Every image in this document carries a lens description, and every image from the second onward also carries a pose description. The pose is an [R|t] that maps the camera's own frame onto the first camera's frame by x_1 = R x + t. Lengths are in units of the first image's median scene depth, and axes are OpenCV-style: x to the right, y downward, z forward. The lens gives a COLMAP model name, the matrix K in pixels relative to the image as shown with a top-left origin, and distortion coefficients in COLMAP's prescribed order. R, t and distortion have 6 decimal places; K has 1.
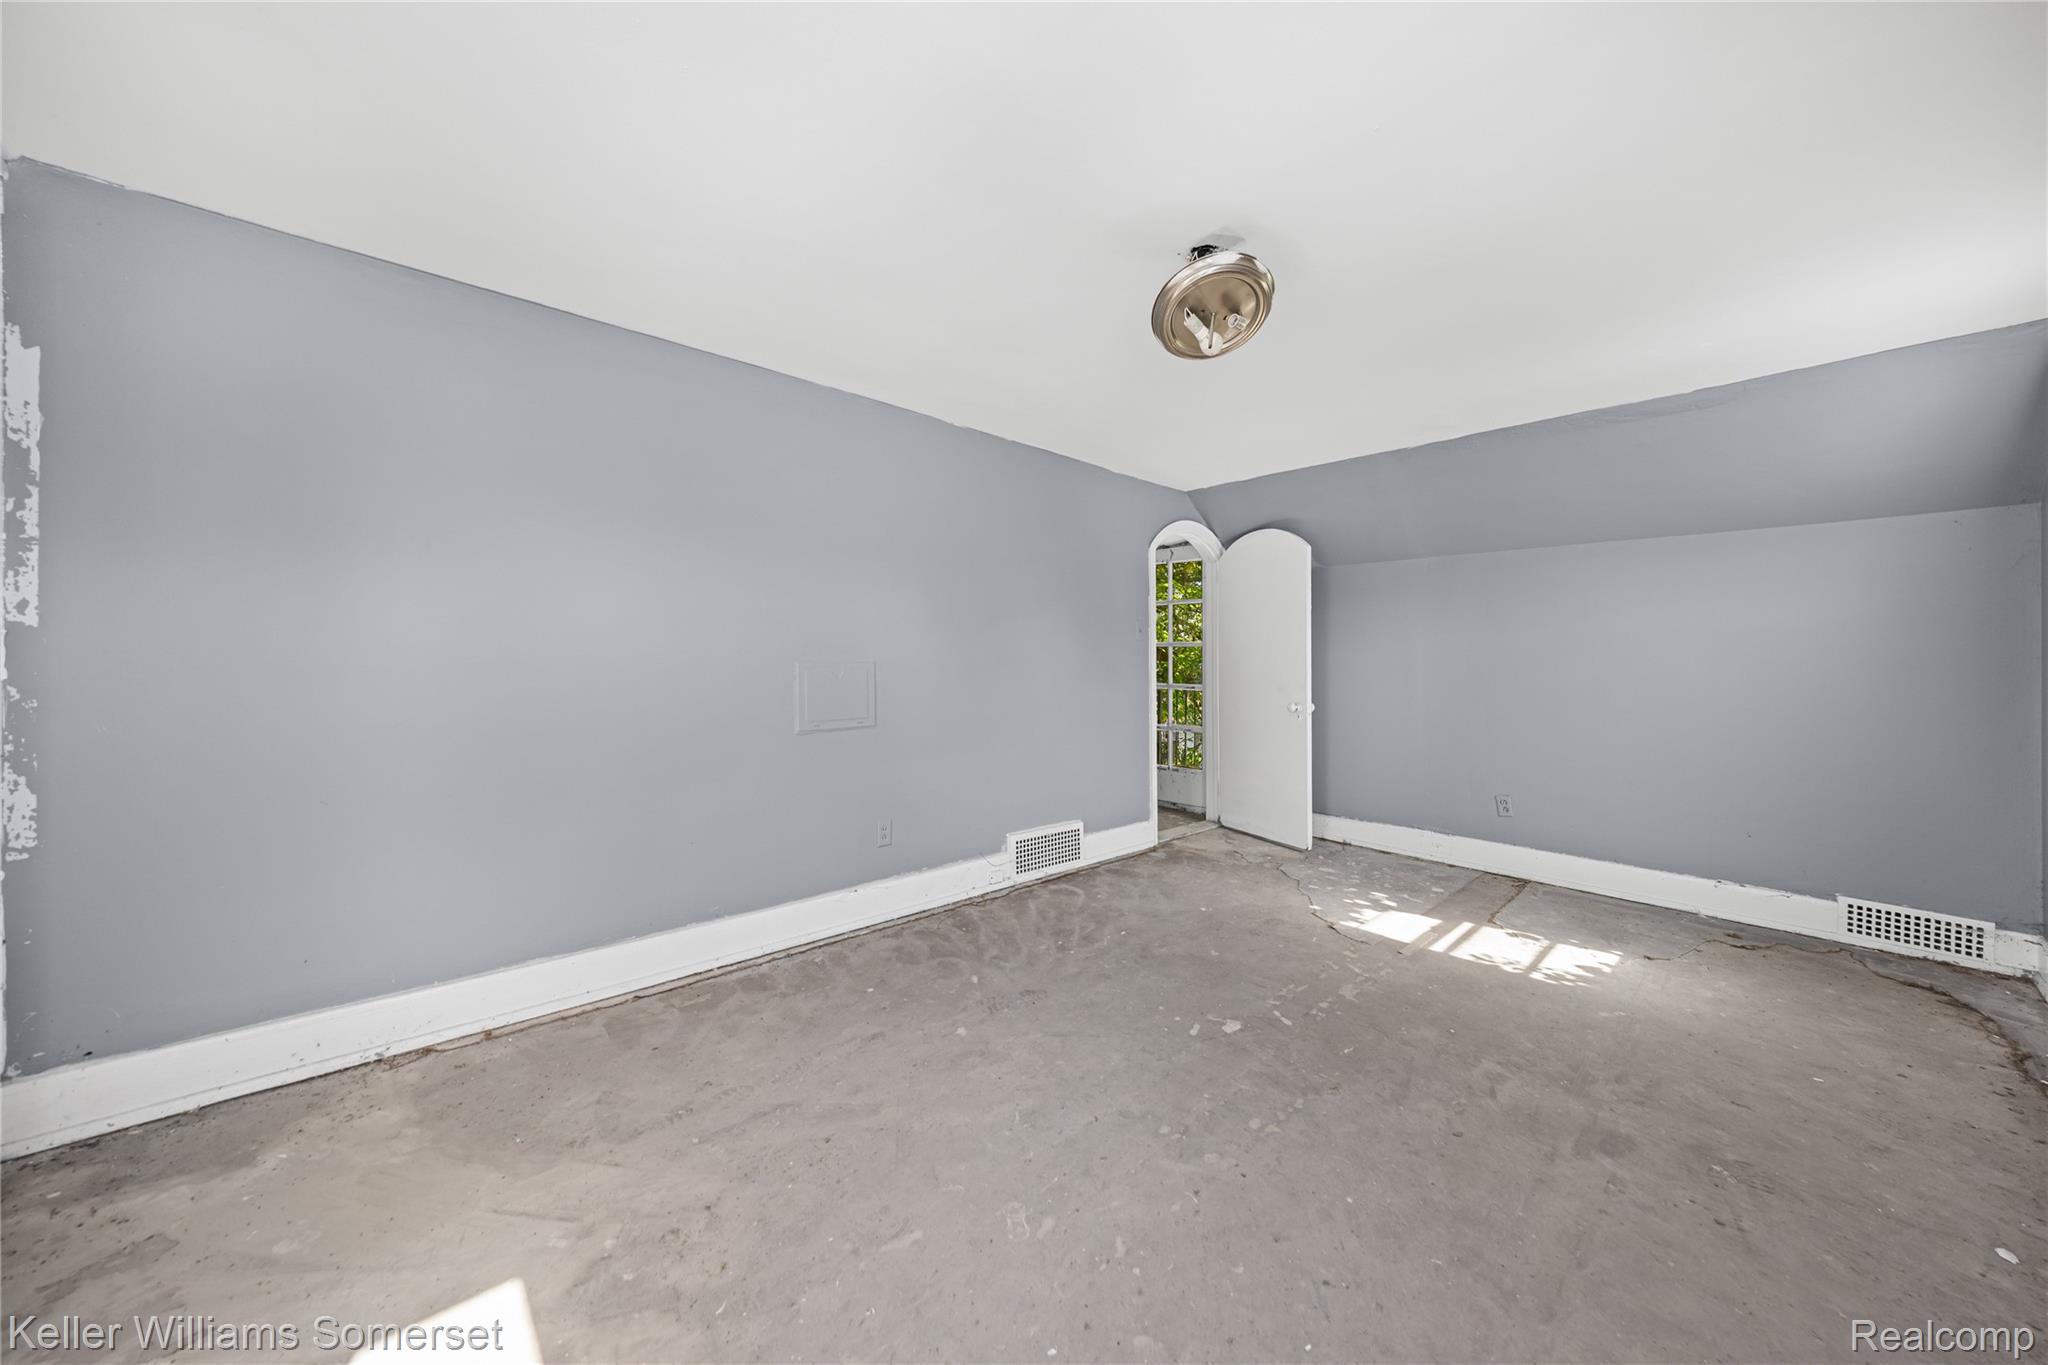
lens RADIAL K [[707.3, 0, 1023.5], [0, 707.3, 638.0], [0, 0, 1]] dist [0.018834, -0.000069]
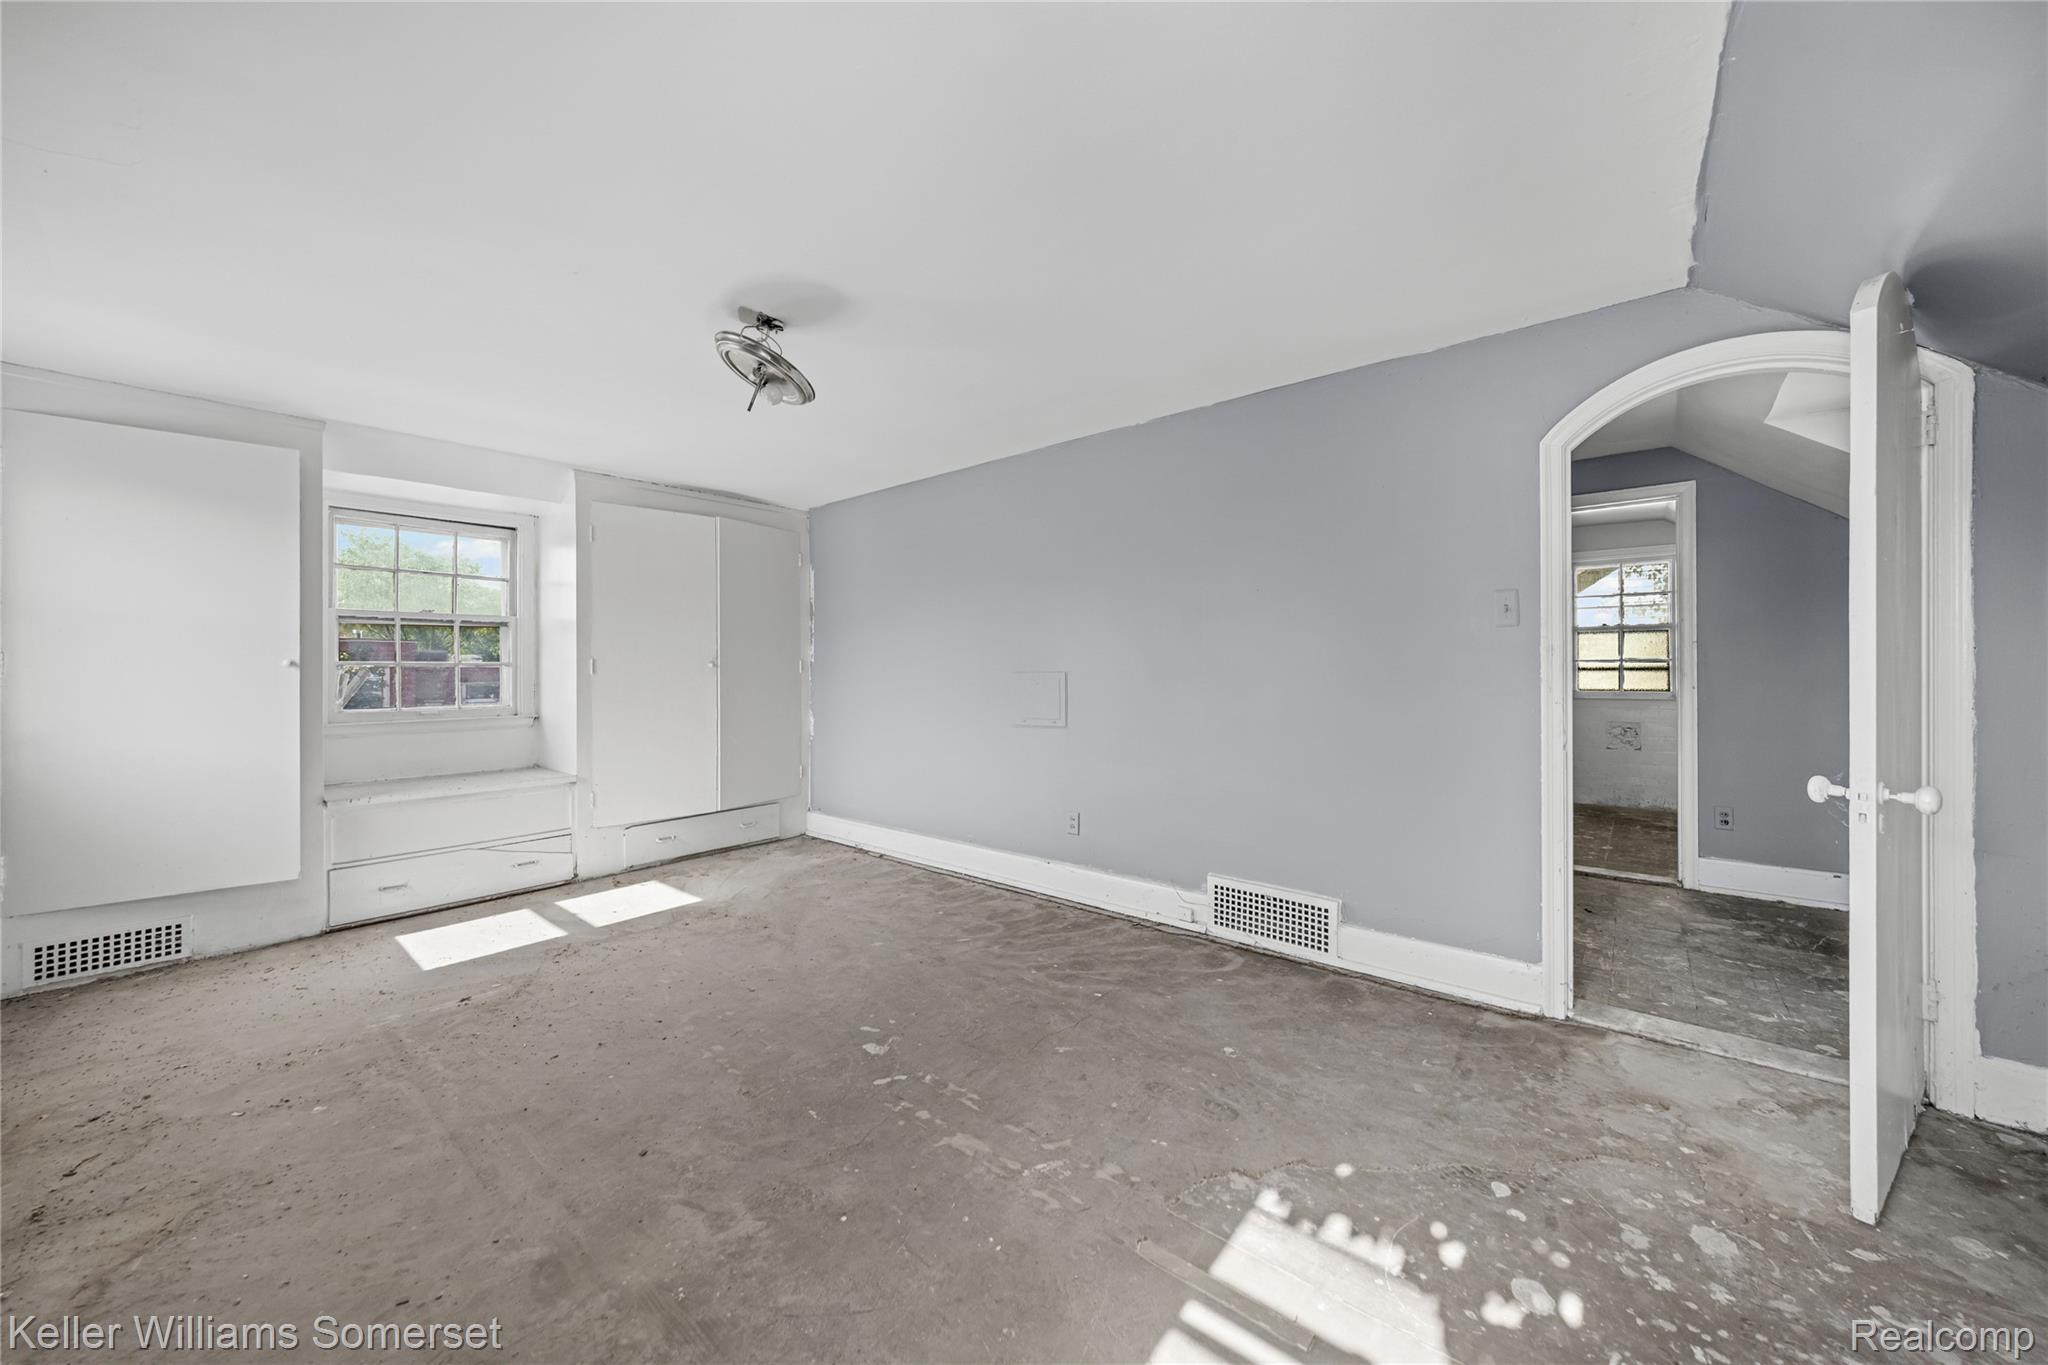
lens RADIAL K [[712.1, 0, 1041.4], [0, 712.1, 667.4], [0, 0, 1]] dist [0.002062, -0.000142]
pose [[0.158192, -0.017023, -0.987262, 1.028043], [0.033153, 0.999379, -0.011920, 0.044049], [0.986852, -0.030845, 0.158658, 0.873413]]
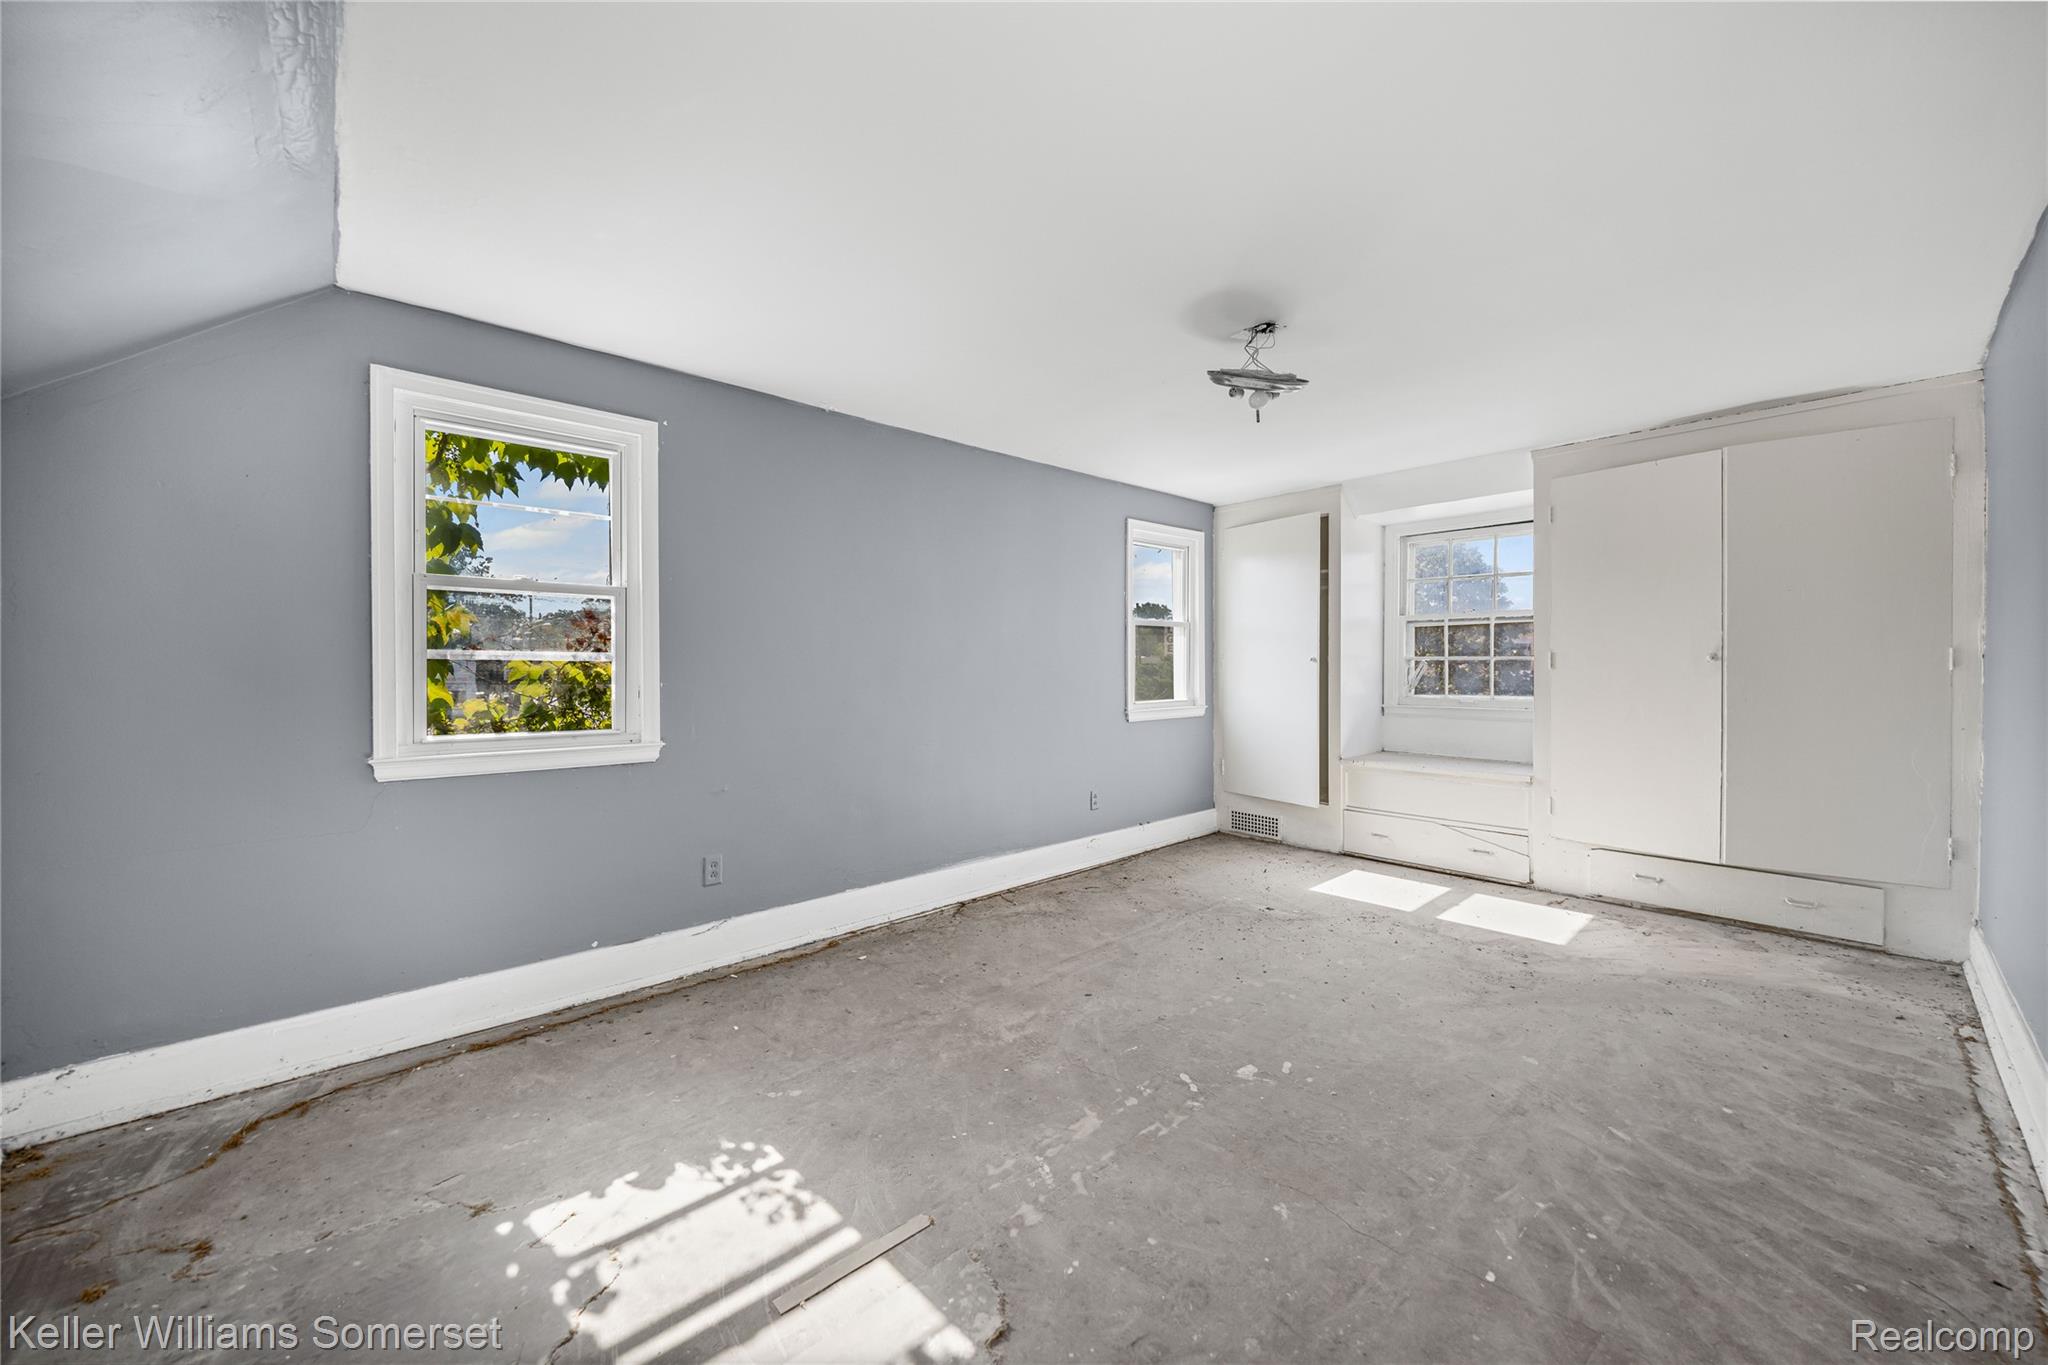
lens RADIAL K [[780.0, 0, 1027.7], [0, 780.0, 668.5], [0, 0, 1]] dist [0.000232, 0.000442]
pose [[-0.999673, -0.010310, -0.023393, 0.480421], [-0.009813, 0.999726, -0.021256, 0.049174], [0.023606, -0.021020, -0.999500, 1.599324]]
